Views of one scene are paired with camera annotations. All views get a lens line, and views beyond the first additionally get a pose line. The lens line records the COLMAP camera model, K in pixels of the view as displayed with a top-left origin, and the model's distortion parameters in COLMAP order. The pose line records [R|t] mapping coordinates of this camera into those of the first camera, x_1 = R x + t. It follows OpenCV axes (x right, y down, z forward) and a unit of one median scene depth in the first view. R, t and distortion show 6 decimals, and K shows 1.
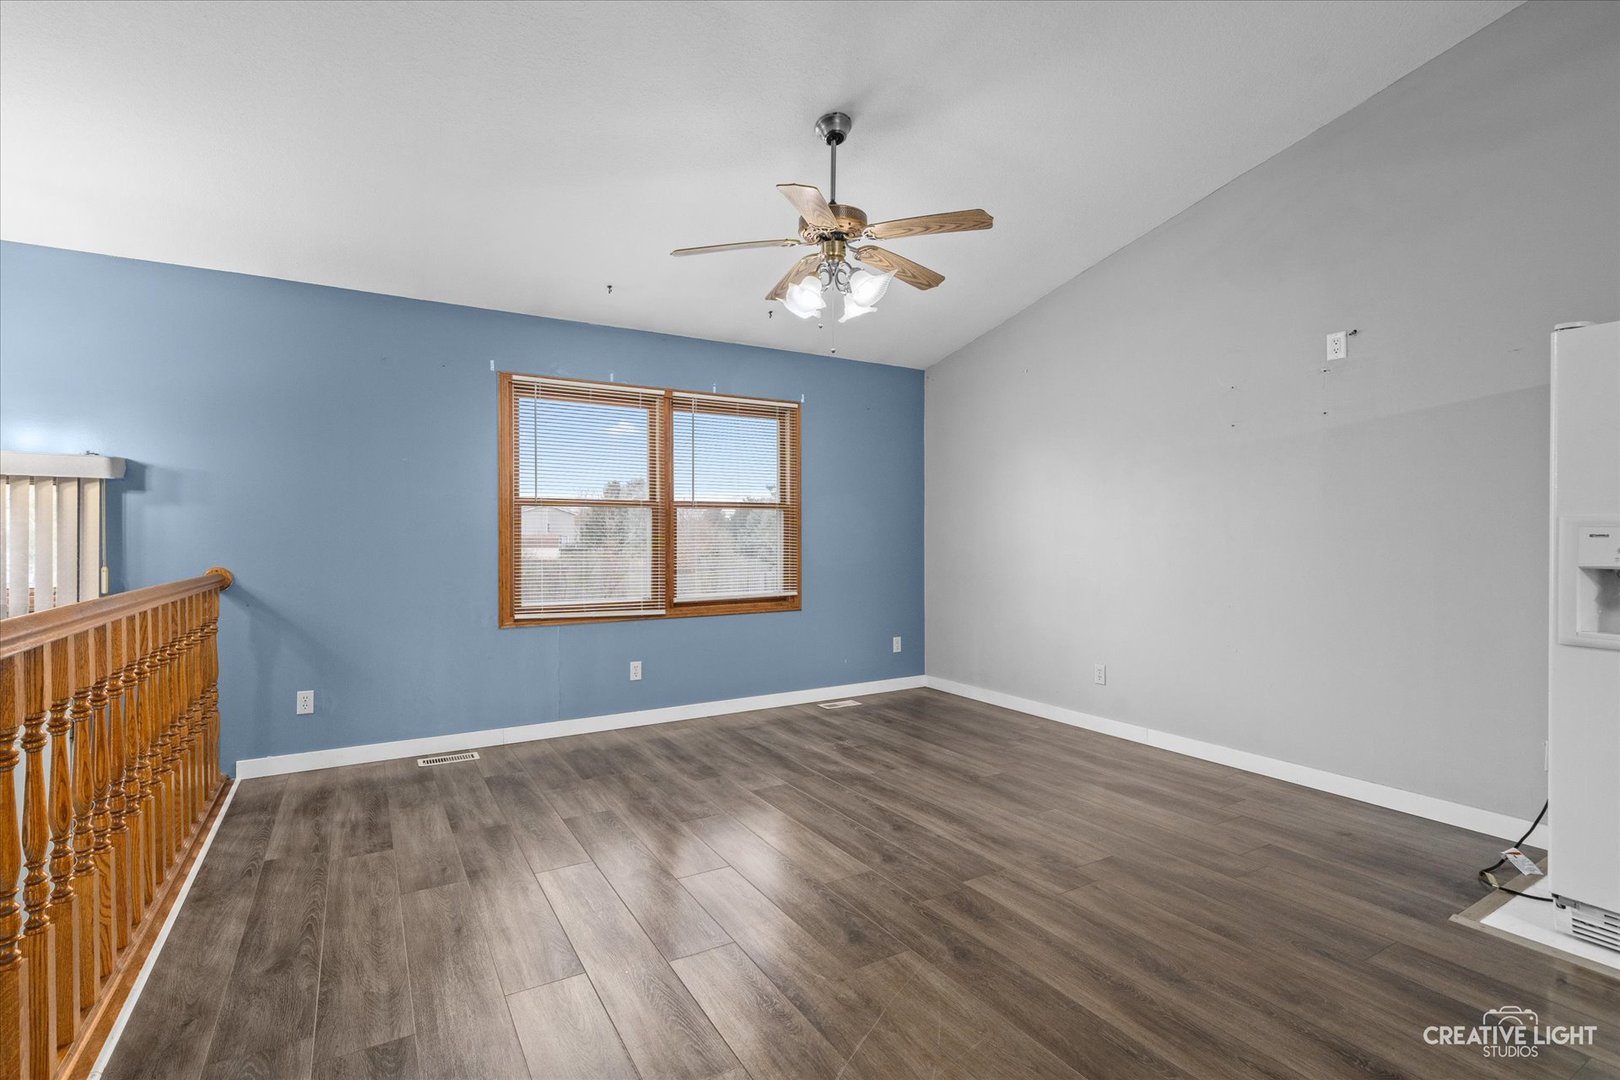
lens RADIAL K [[752.9, 0, 810.0], [0, 752.9, 540.0], [0, 0, 1]] dist [0.001601, 0.000114]
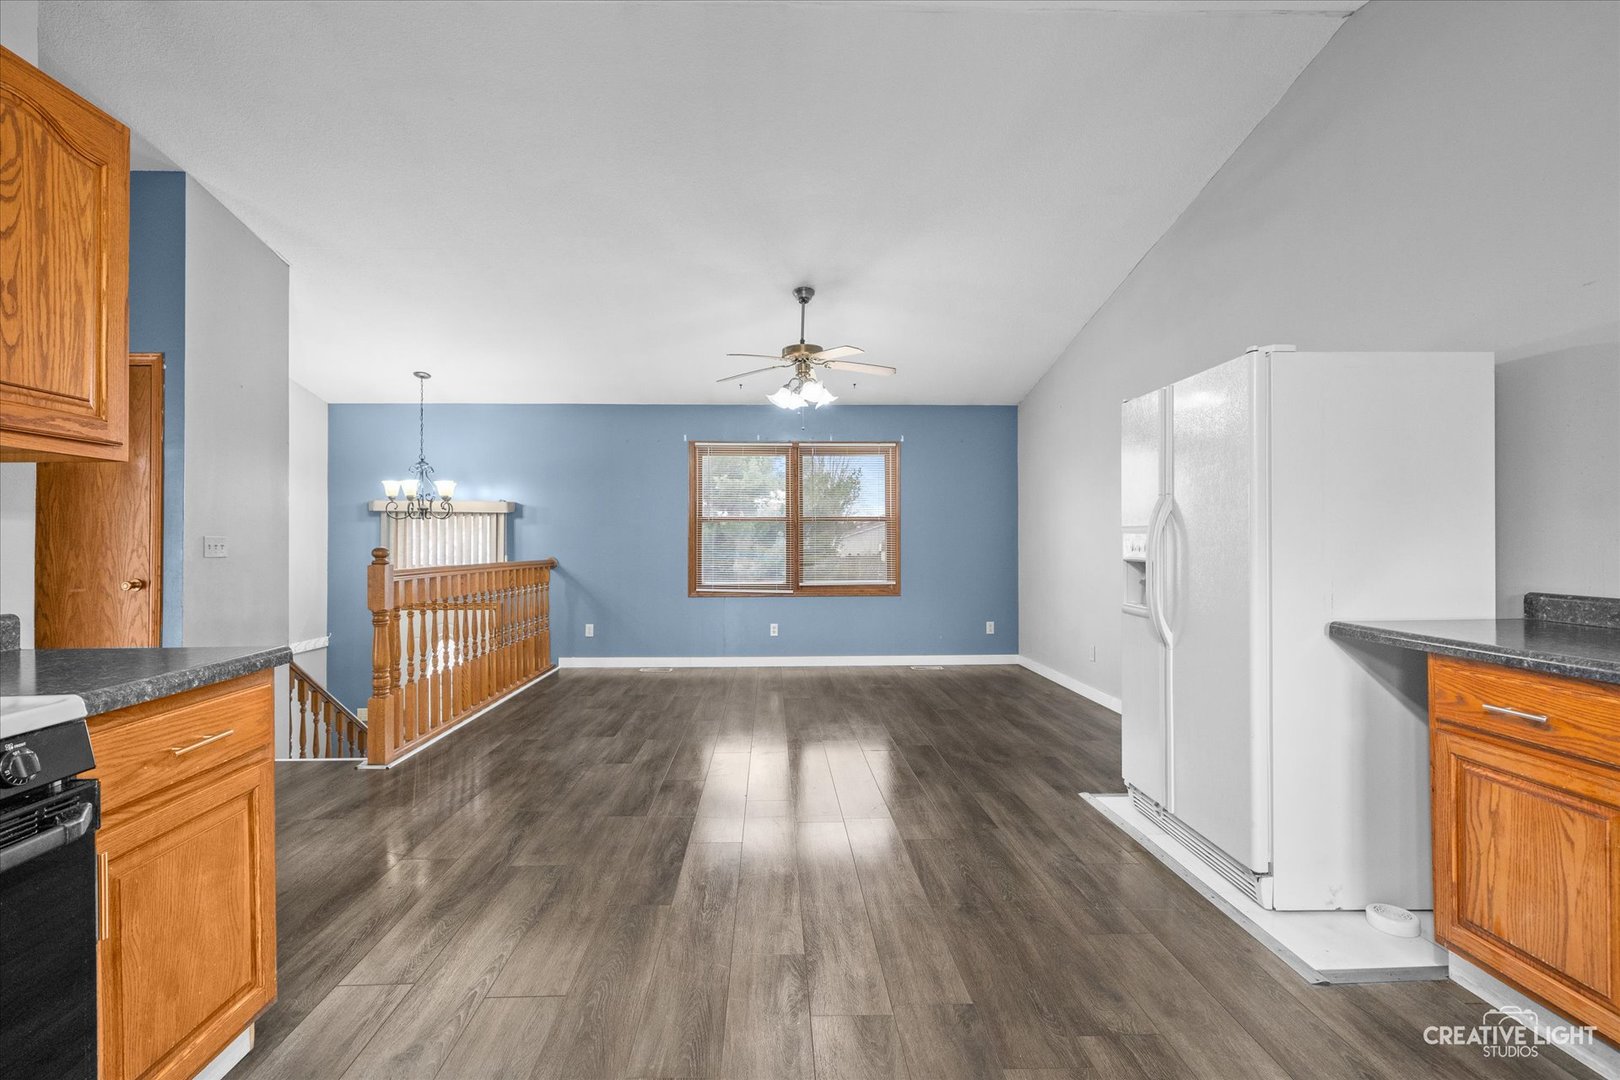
lens RADIAL K [[752.9, 0, 810.0], [0, 752.9, 540.0], [0, 0, 1]] dist [0.001601, 0.000114]
pose [[0.879106, 0.000042, -0.476627, 0.598181], [-0.003505, 0.999974, -0.006376, 0.003079], [0.476614, 0.007276, 0.879083, -0.320180]]
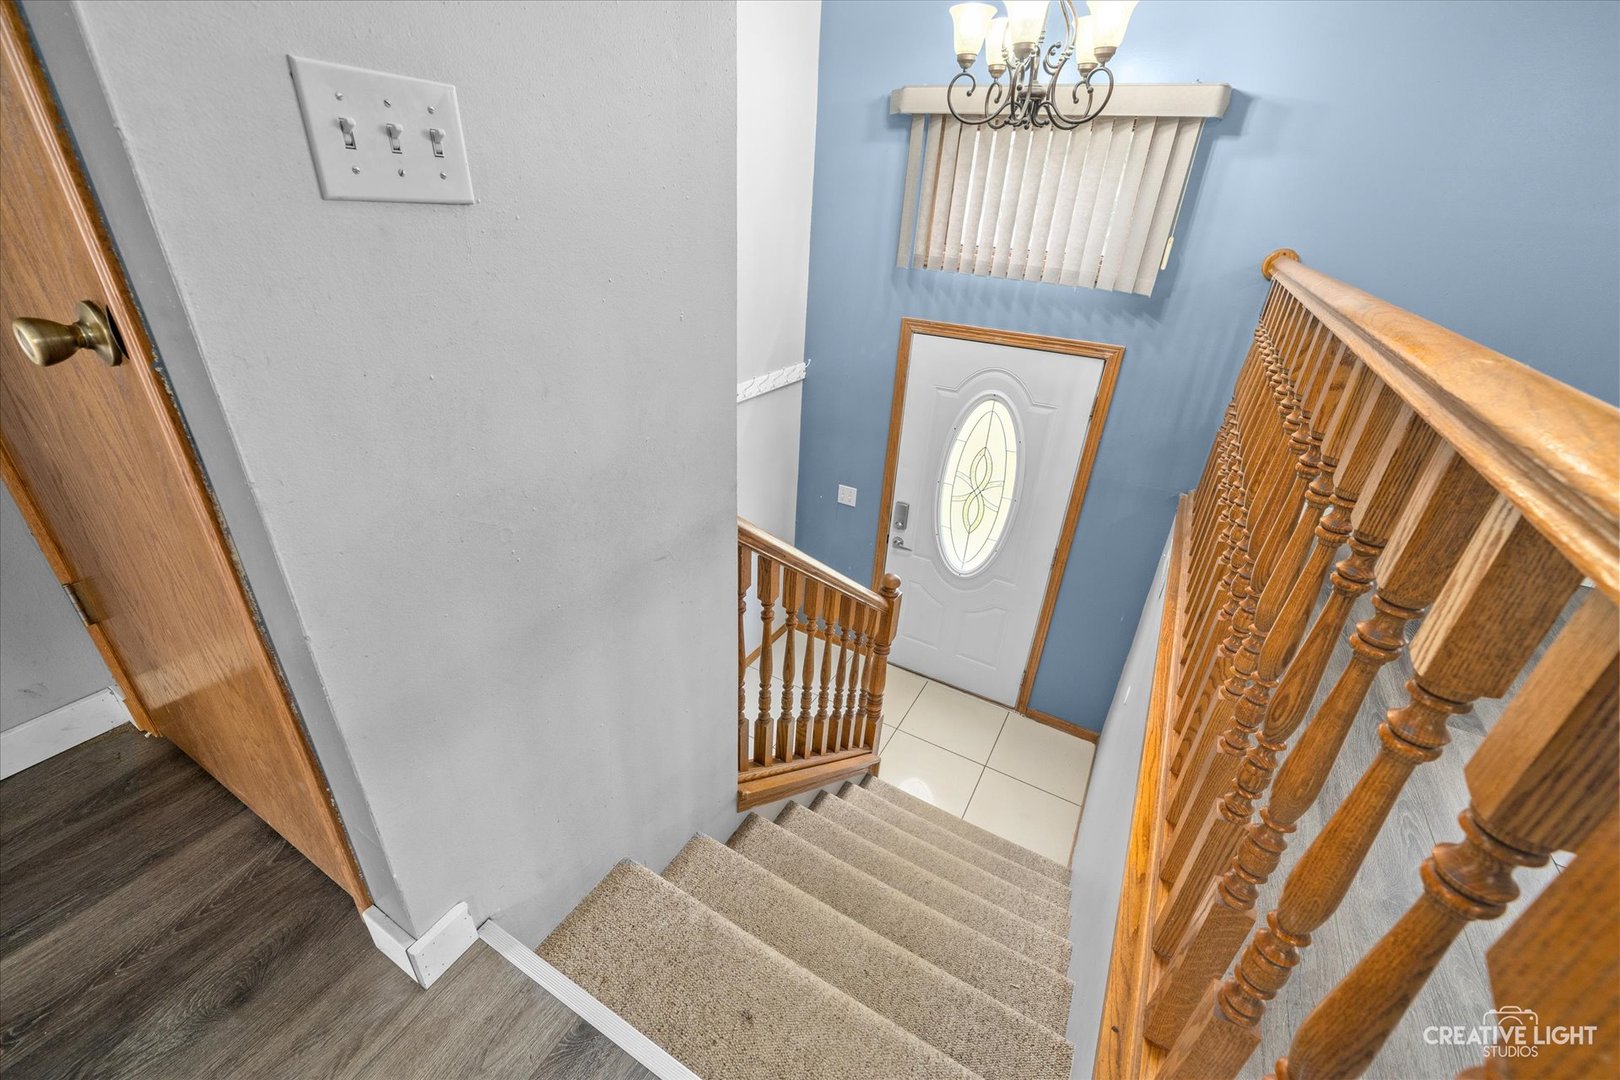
lens RADIAL K [[665.7, 0, 810.0], [0, 665.7, 540.0], [0, 0, 1]] dist [-0.000576, 0.000050]
pose [[0.505398, 0.420002, -0.753771, -0.324901], [-0.049198, 0.886151, 0.460777, 0.008764], [0.861483, -0.195792, 0.468522, 0.162658]]
